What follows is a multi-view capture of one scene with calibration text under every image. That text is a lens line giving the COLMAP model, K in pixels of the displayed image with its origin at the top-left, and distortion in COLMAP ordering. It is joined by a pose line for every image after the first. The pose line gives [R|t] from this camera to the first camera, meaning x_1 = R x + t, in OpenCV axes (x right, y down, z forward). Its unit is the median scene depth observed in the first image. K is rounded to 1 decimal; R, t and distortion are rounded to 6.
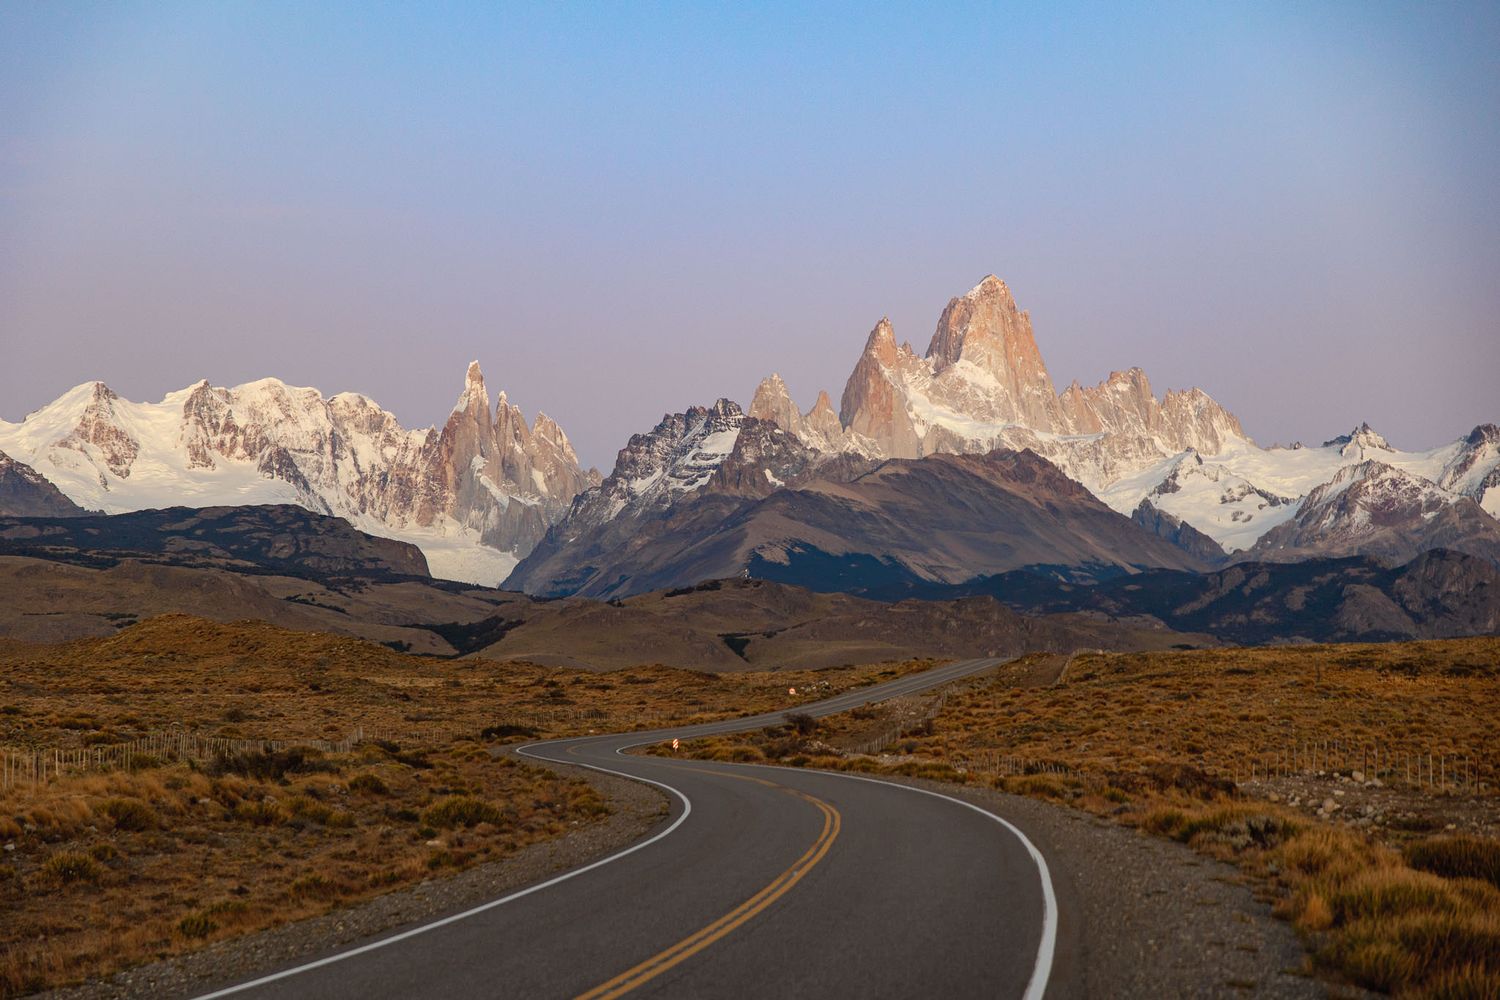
lens RADIAL K [[3054.2, 0, 748.6], [0, 3054.2, 502.2], [0, 0, 1]] dist [-0.097189, 0.000000]
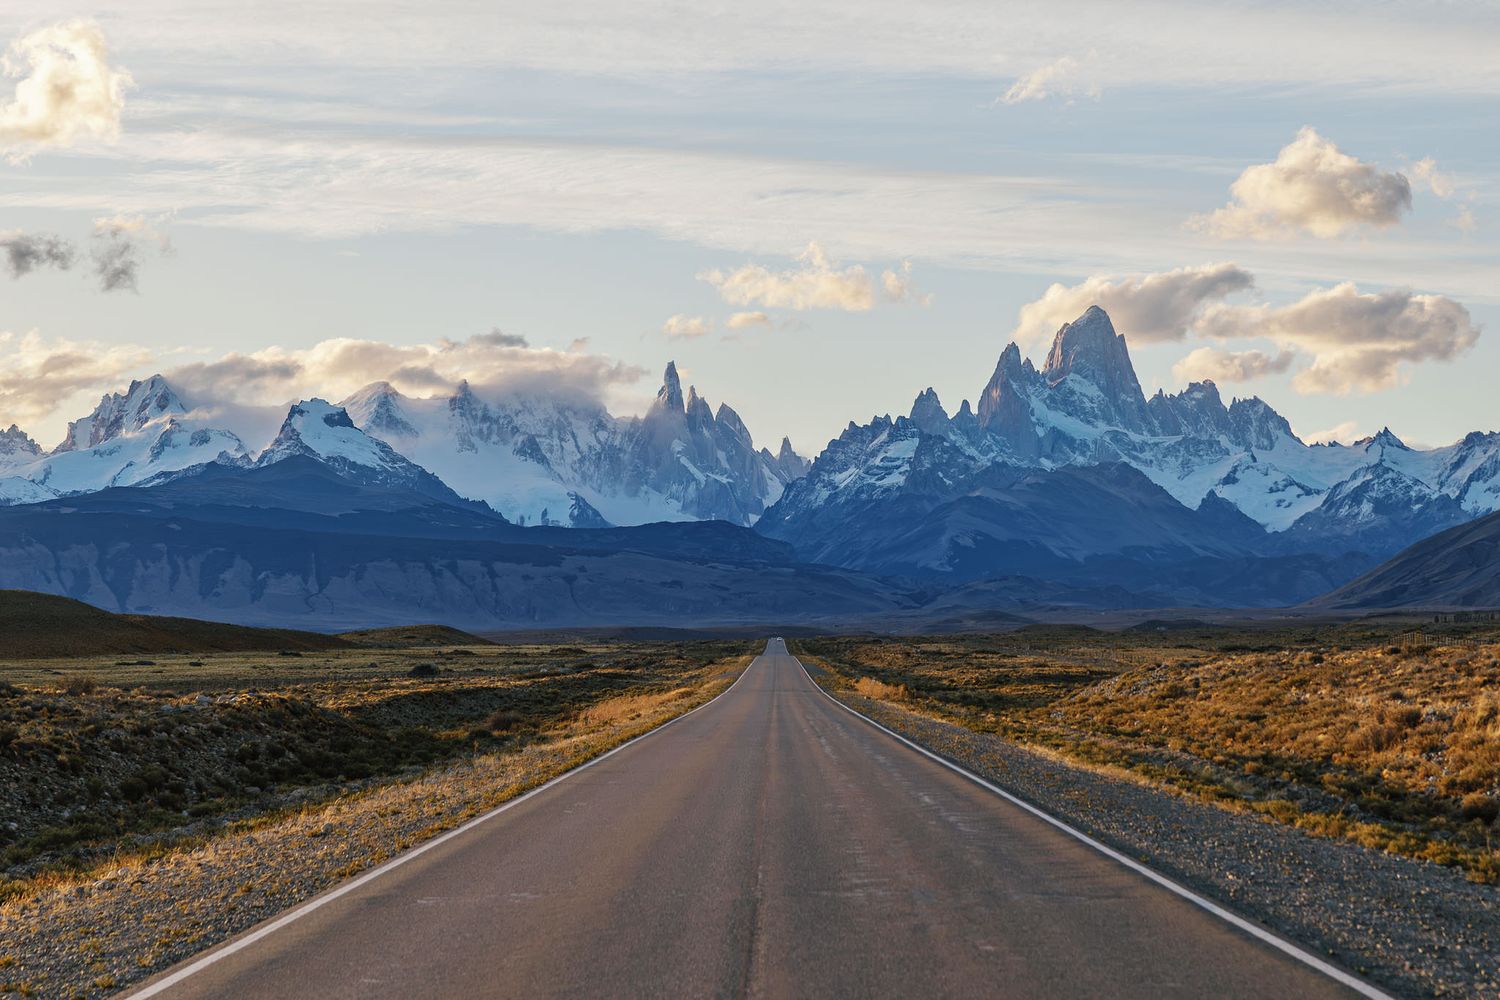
lens RADIAL K [[3054.2, 0, 751.7], [0, 3054.2, 498.3], [0, 0, 1]] dist [-0.097189, 0.000000]
pose [[0.999586, 0.008656, -0.027423, -0.035592], [-0.008205, 0.999830, 0.016519, -0.018080], [0.027561, -0.016287, 0.999487, -0.348554]]
